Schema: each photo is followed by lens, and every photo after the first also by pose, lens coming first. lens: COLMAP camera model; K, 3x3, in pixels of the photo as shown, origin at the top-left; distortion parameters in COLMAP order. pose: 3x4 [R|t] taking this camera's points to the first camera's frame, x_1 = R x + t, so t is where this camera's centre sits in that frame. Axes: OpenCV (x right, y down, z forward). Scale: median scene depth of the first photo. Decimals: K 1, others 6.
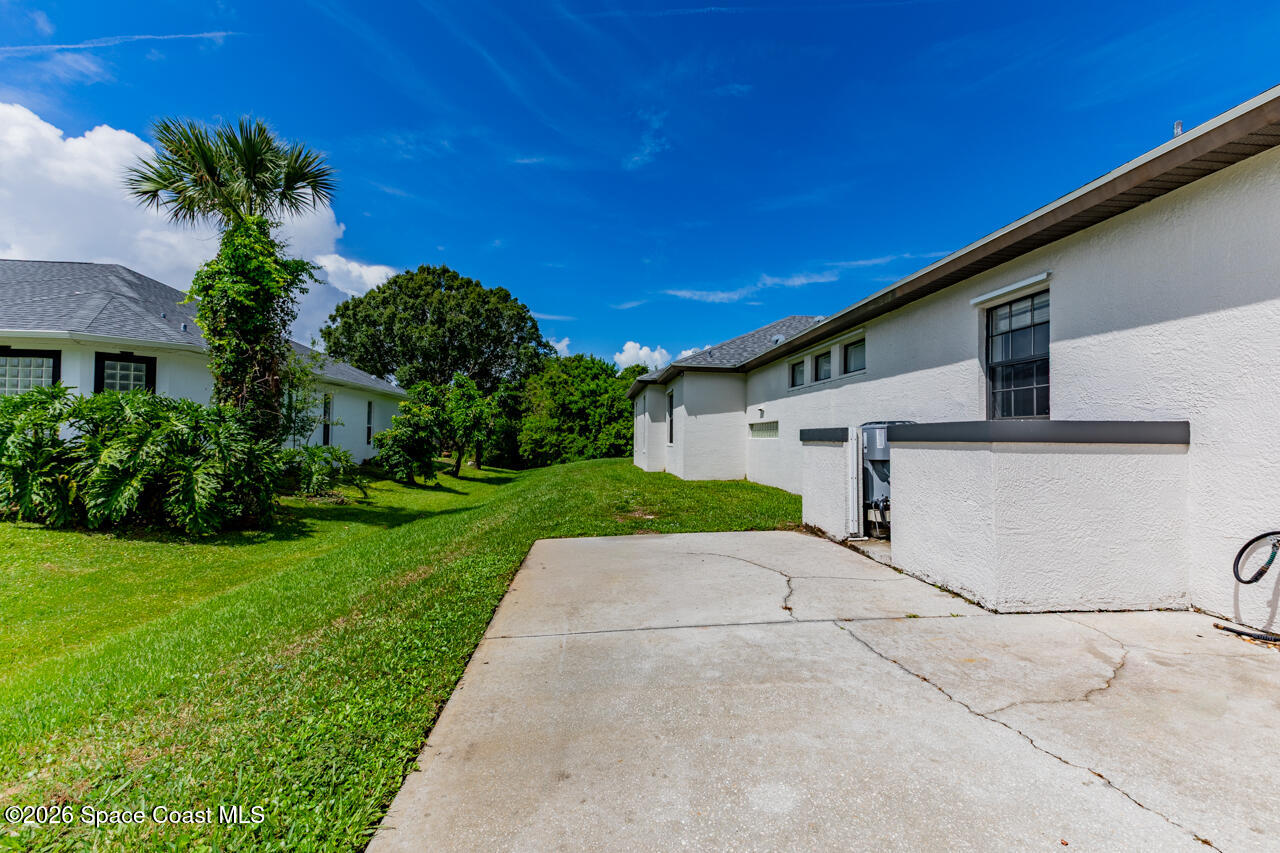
lens RADIAL K [[568.4, 0, 640.0], [0, 568.4, 426.5], [0, 0, 1]] dist [0.031315, -0.001128]
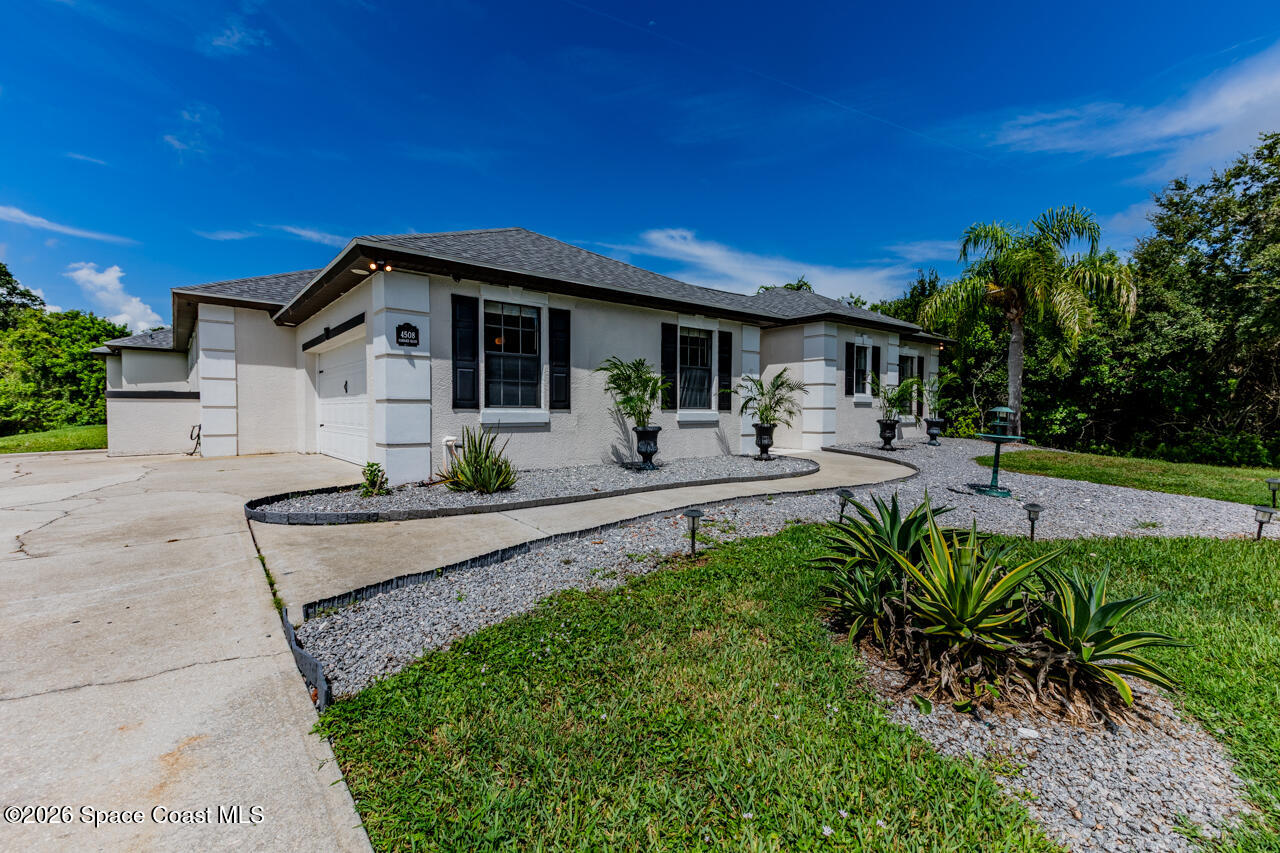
lens RADIAL K [[568.4, 0, 640.0], [0, 568.4, 426.5], [0, 0, 1]] dist [0.031315, -0.001128]
pose [[0.826966, -0.026416, 0.561631, 0.128371], [-0.005210, 0.998493, 0.054636, -0.000616], [-0.562227, -0.048108, 0.825582, -0.317840]]
